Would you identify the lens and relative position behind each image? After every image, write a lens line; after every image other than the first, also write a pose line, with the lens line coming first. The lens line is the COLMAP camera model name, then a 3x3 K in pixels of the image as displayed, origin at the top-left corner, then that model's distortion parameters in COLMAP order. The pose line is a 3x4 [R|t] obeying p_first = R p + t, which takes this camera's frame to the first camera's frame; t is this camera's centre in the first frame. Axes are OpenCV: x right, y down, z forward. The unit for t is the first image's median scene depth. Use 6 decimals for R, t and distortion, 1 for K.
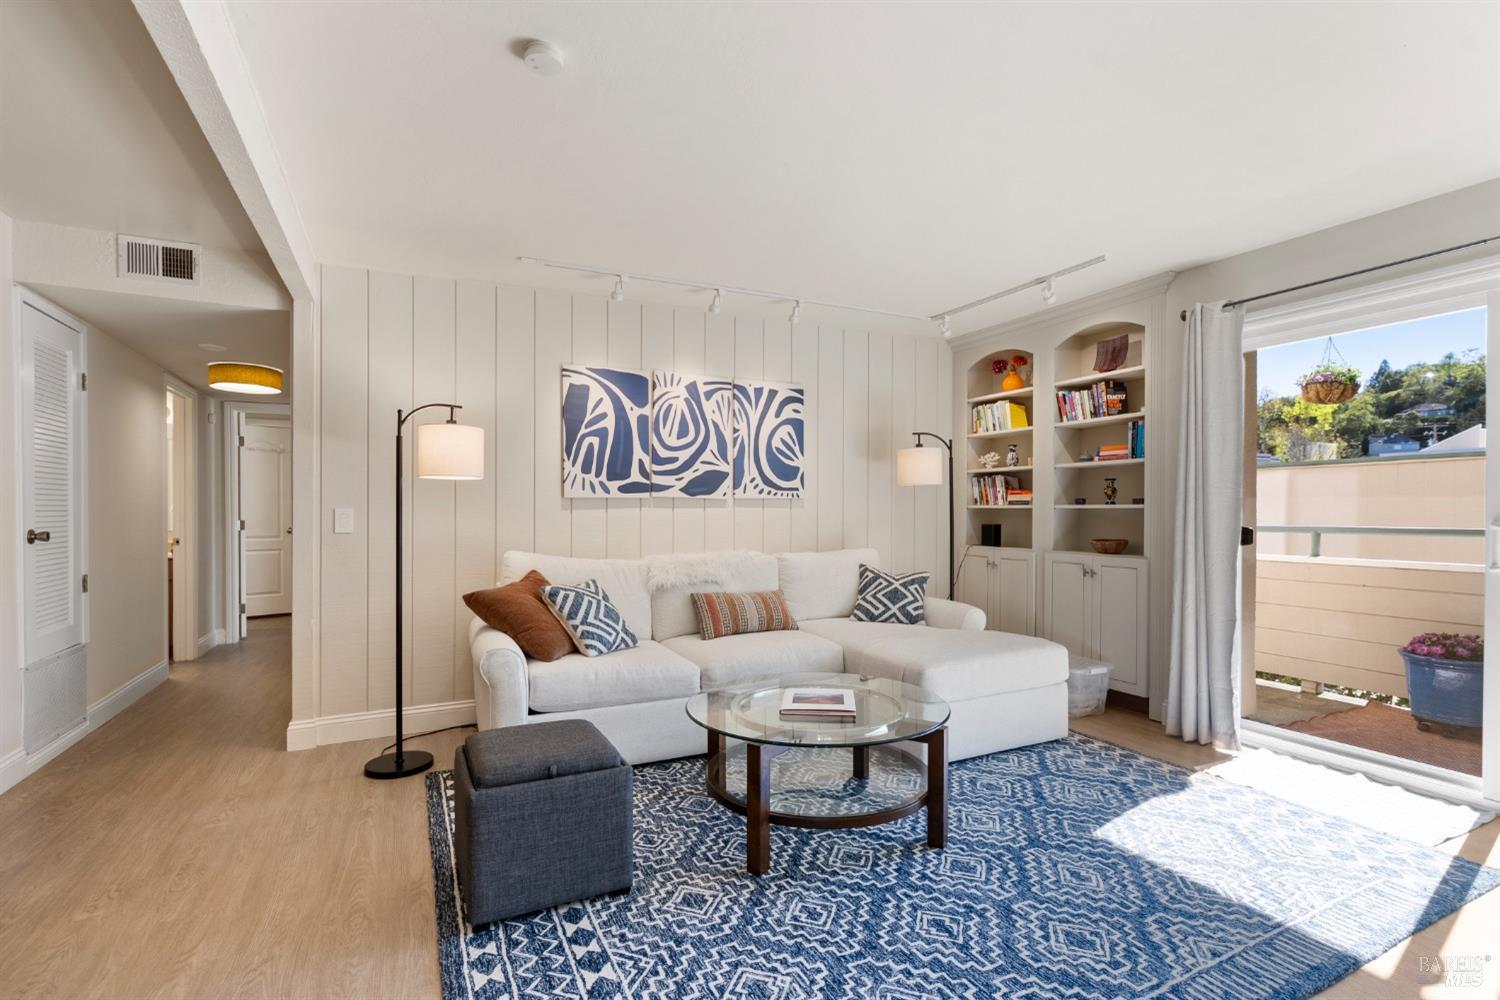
lens RADIAL K [[706.5, 0, 735.0], [0, 706.5, 508.8], [0, 0, 1]] dist [-0.007956, 0.001580]
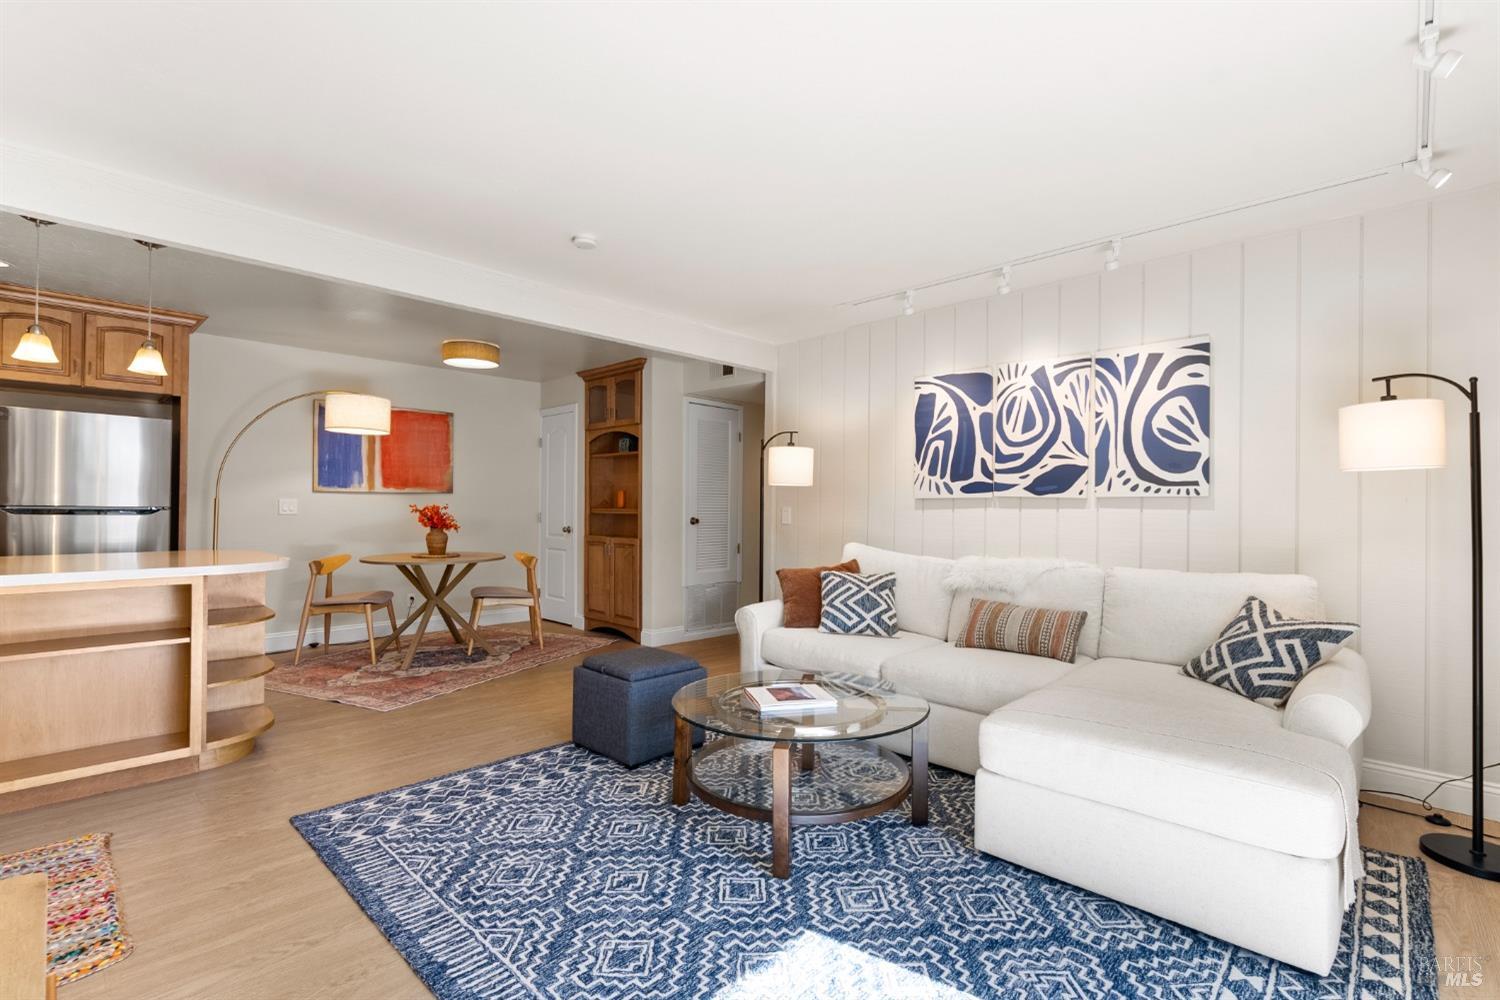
lens RADIAL K [[706.5, 0, 778.3], [0, 706.5, 486.0], [0, 0, 1]] dist [-0.007956, 0.001580]
pose [[0.344154, -0.025308, -0.938572, 0.709553], [-0.008015, 0.999521, -0.029891, -0.000426], [0.938879, 0.017809, 0.343787, 0.411350]]
